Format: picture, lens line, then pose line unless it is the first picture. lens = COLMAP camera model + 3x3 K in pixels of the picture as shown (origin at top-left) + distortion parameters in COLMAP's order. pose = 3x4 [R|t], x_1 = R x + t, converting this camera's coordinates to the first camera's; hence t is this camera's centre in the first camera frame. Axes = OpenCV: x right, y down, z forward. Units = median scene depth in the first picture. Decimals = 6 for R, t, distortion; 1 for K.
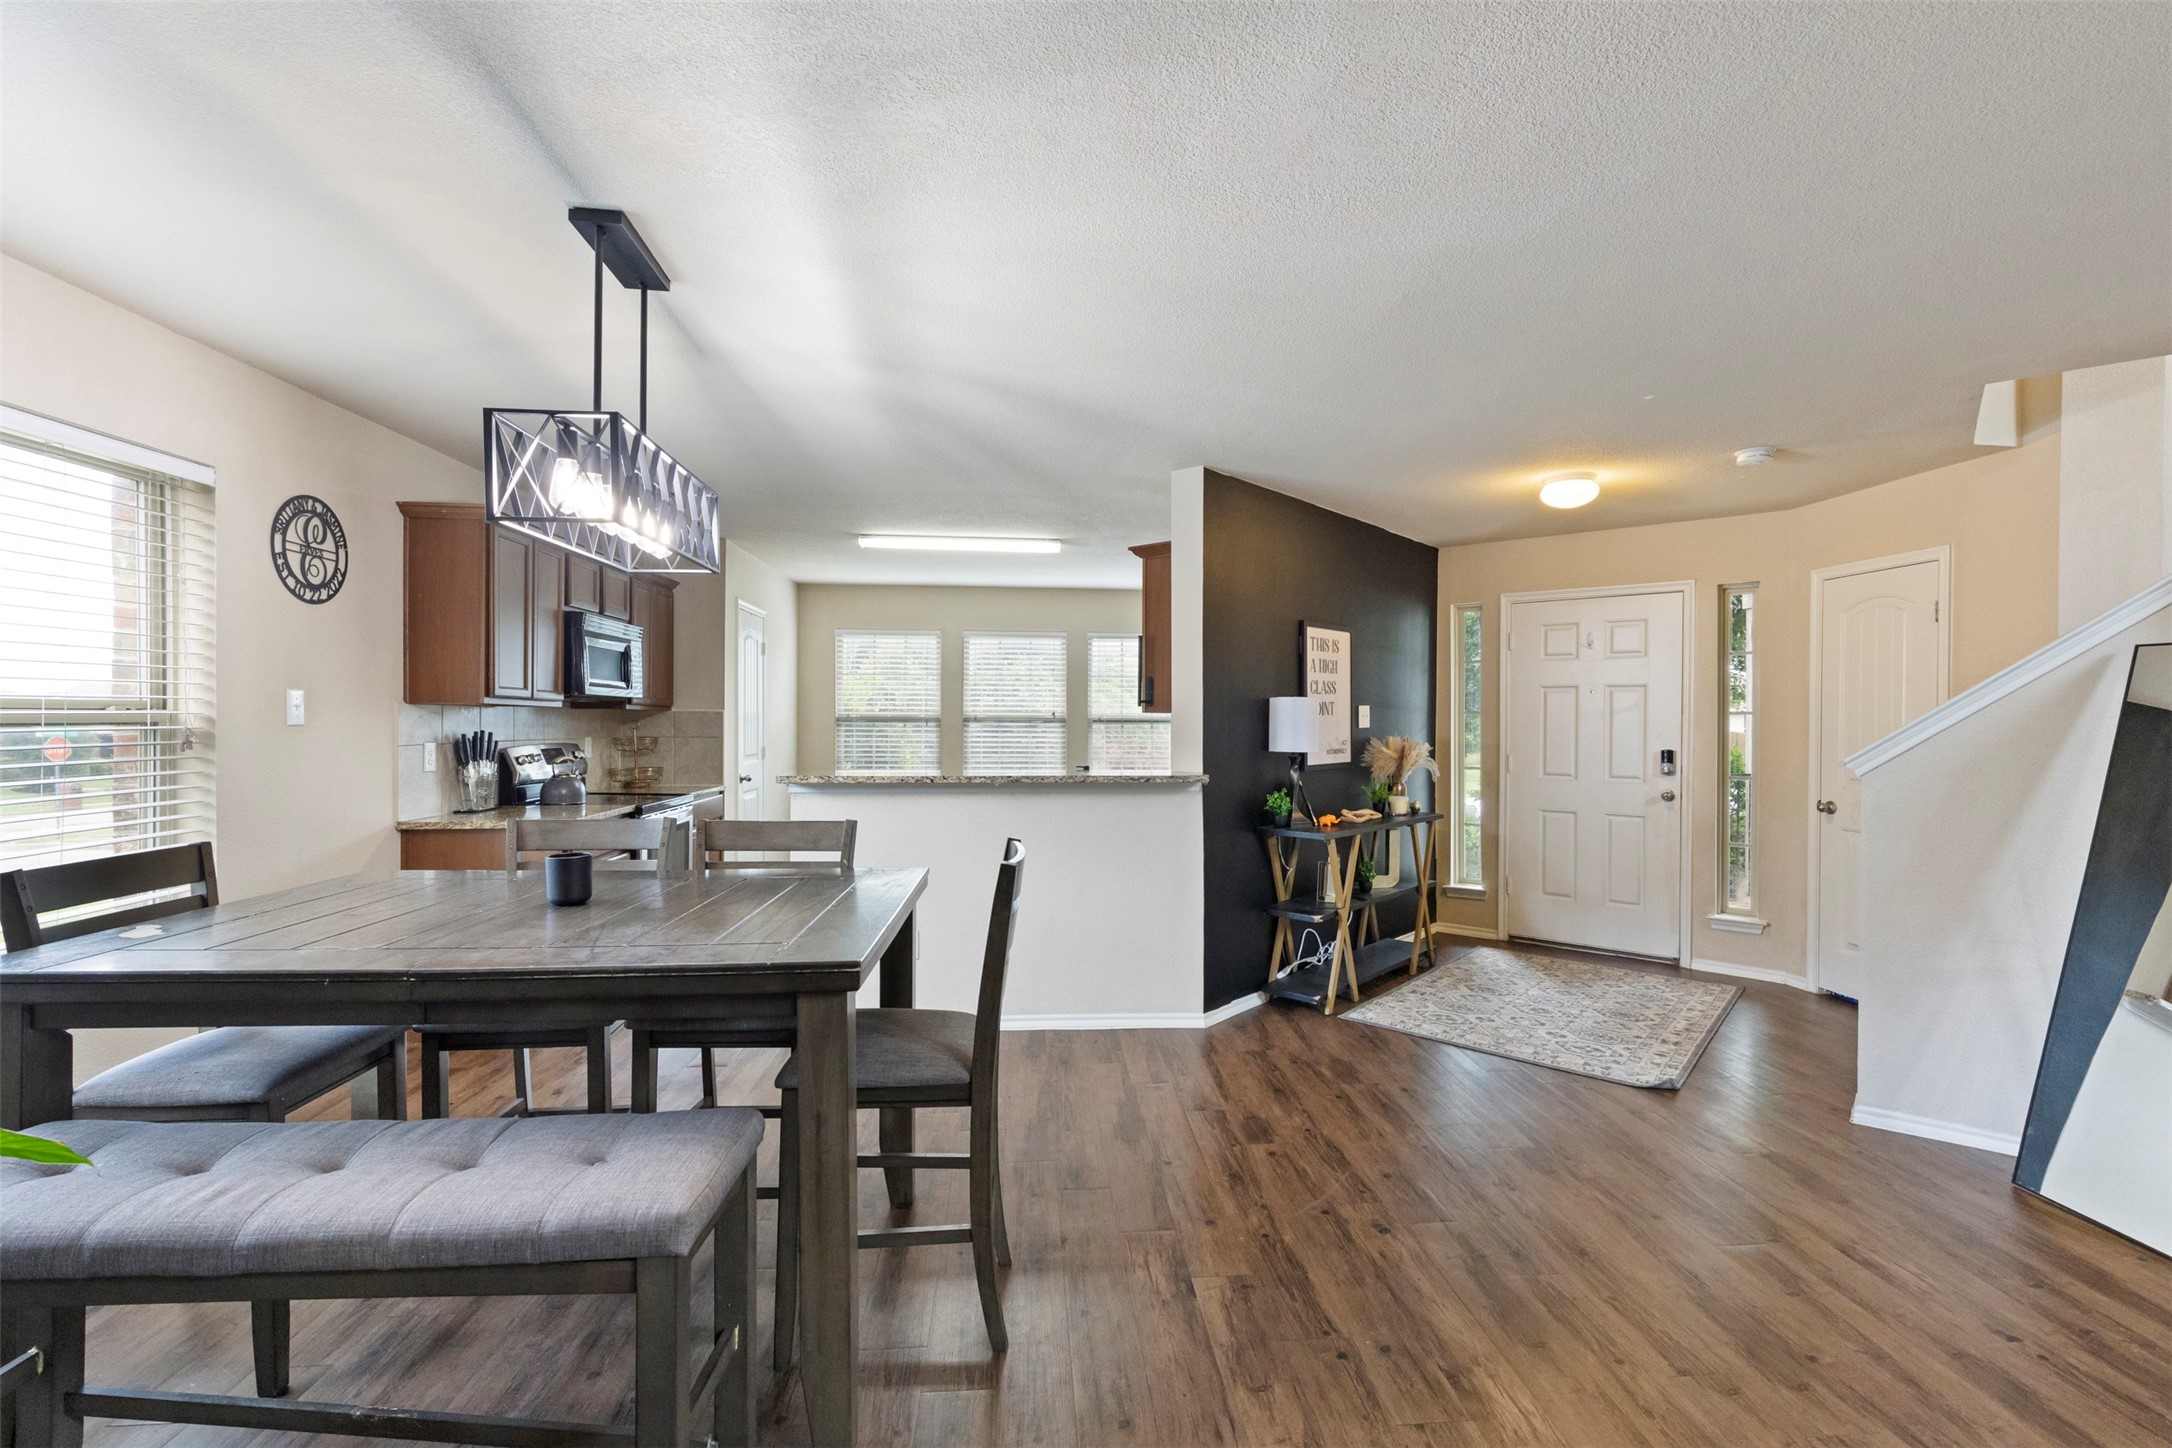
lens RADIAL K [[969.5, 0, 1097.7], [0, 969.5, 724.9], [0, 0, 1]] dist [0.002249, -0.001894]
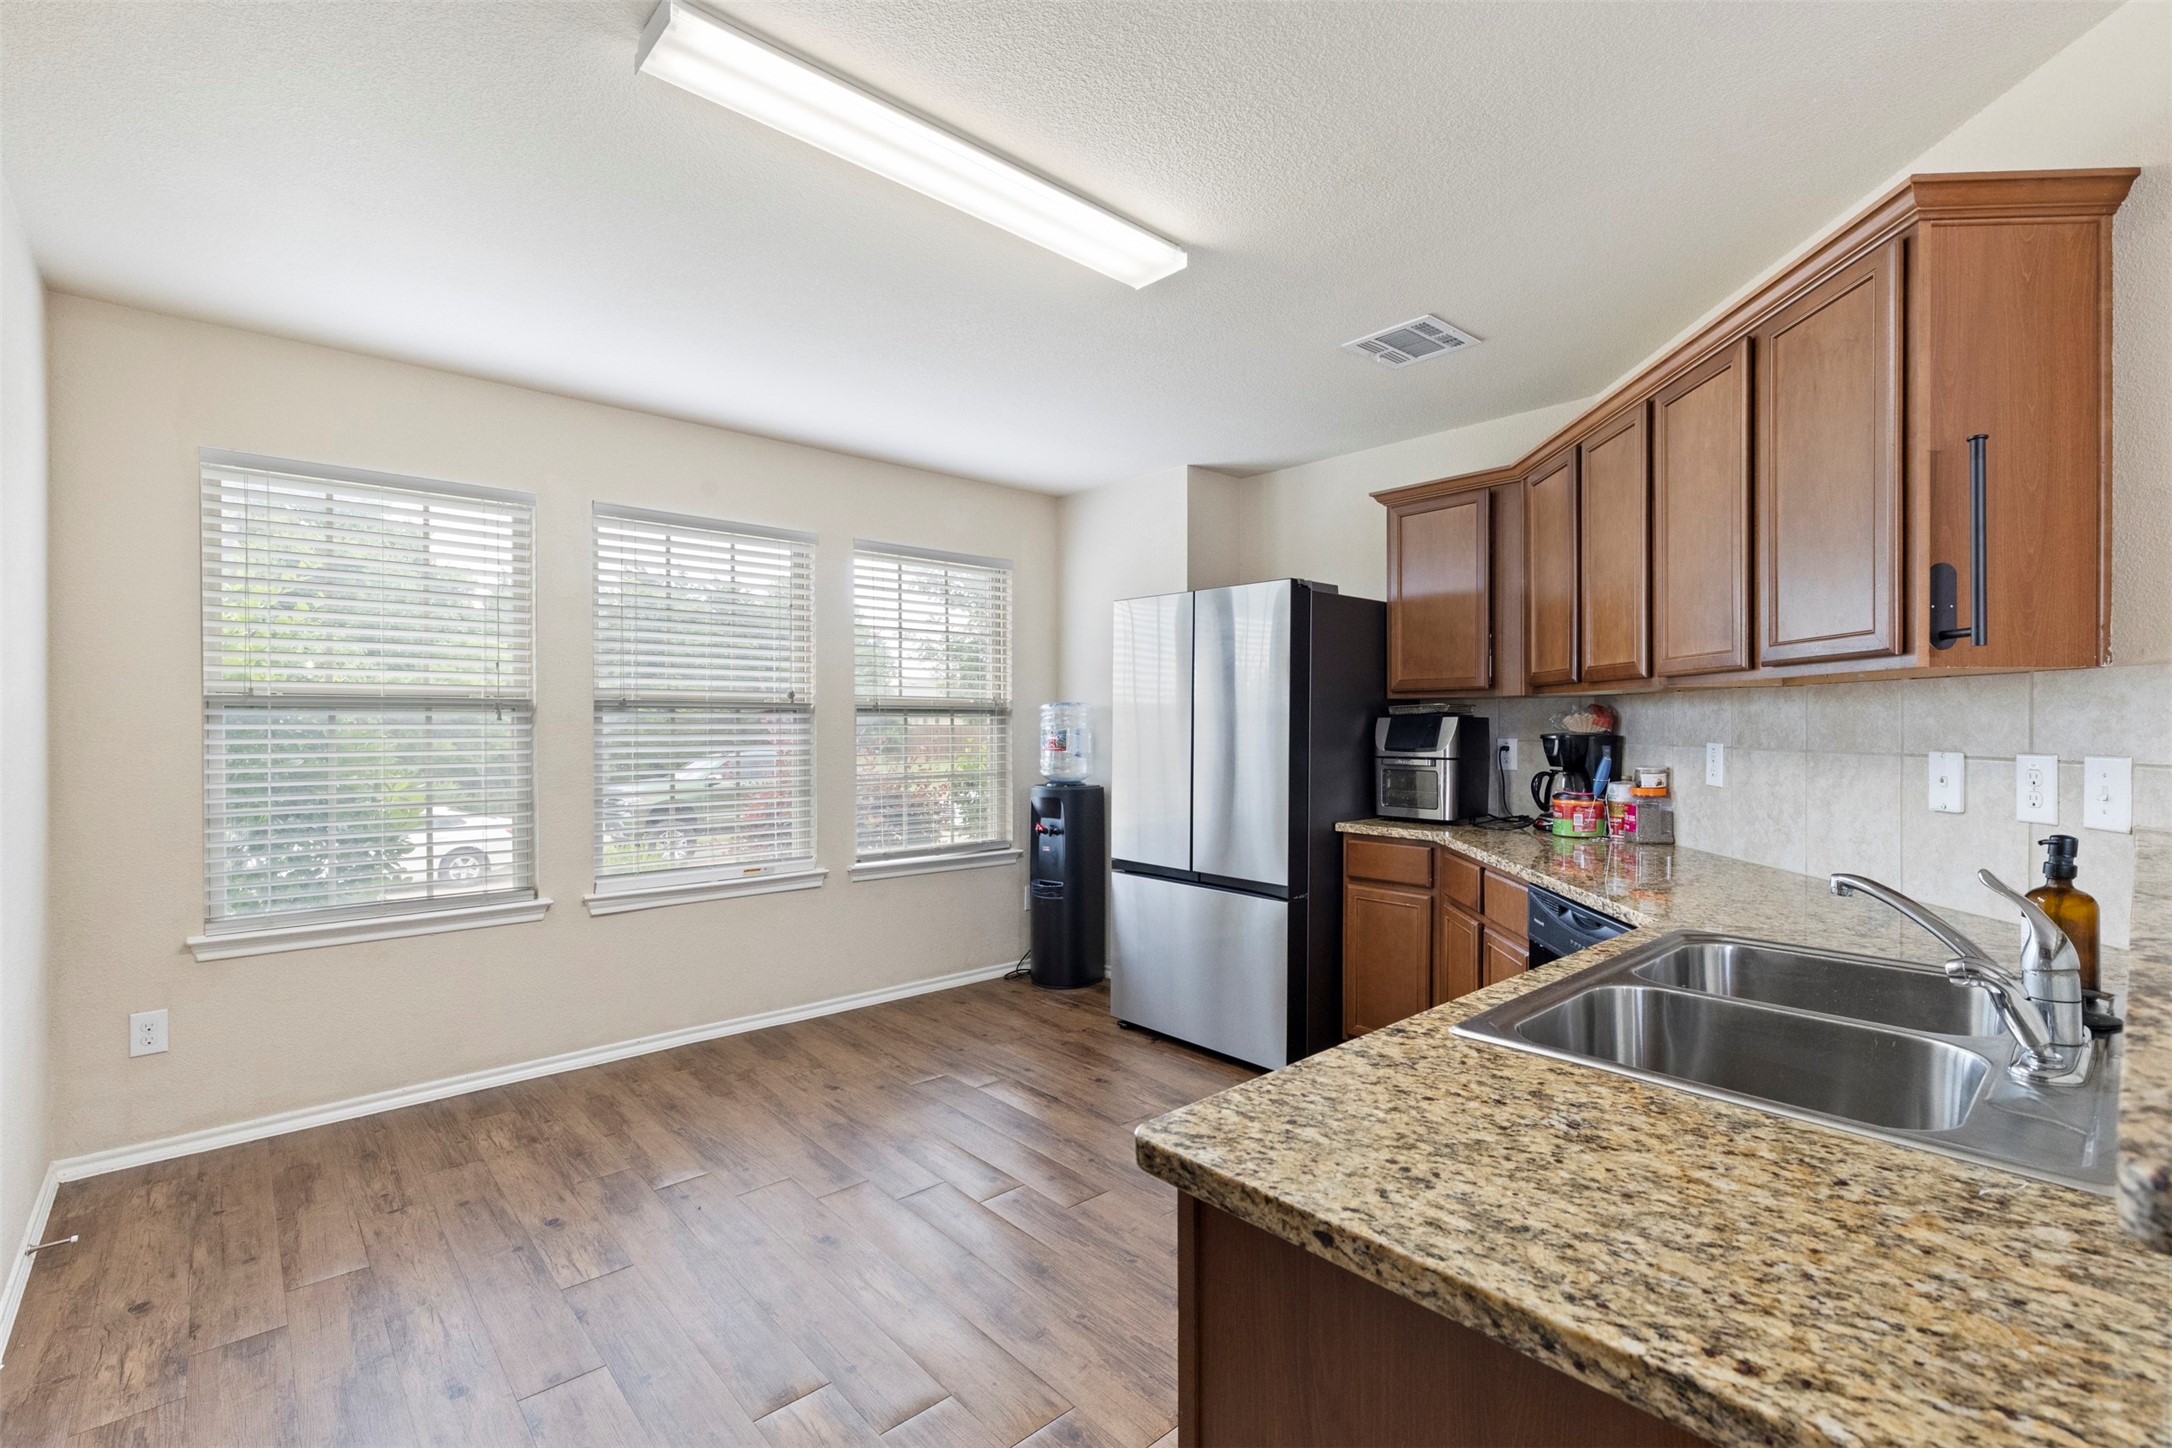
lens RADIAL K [[969.5, 0, 1102.7], [0, 969.5, 723.7], [0, 0, 1]] dist [0.002249, -0.001894]
pose [[0.787059, -0.005381, 0.616854, -0.389472], [0.005257, 0.999984, 0.002015, 0.005923], [-0.616856, 0.001657, 0.787075, 0.878637]]
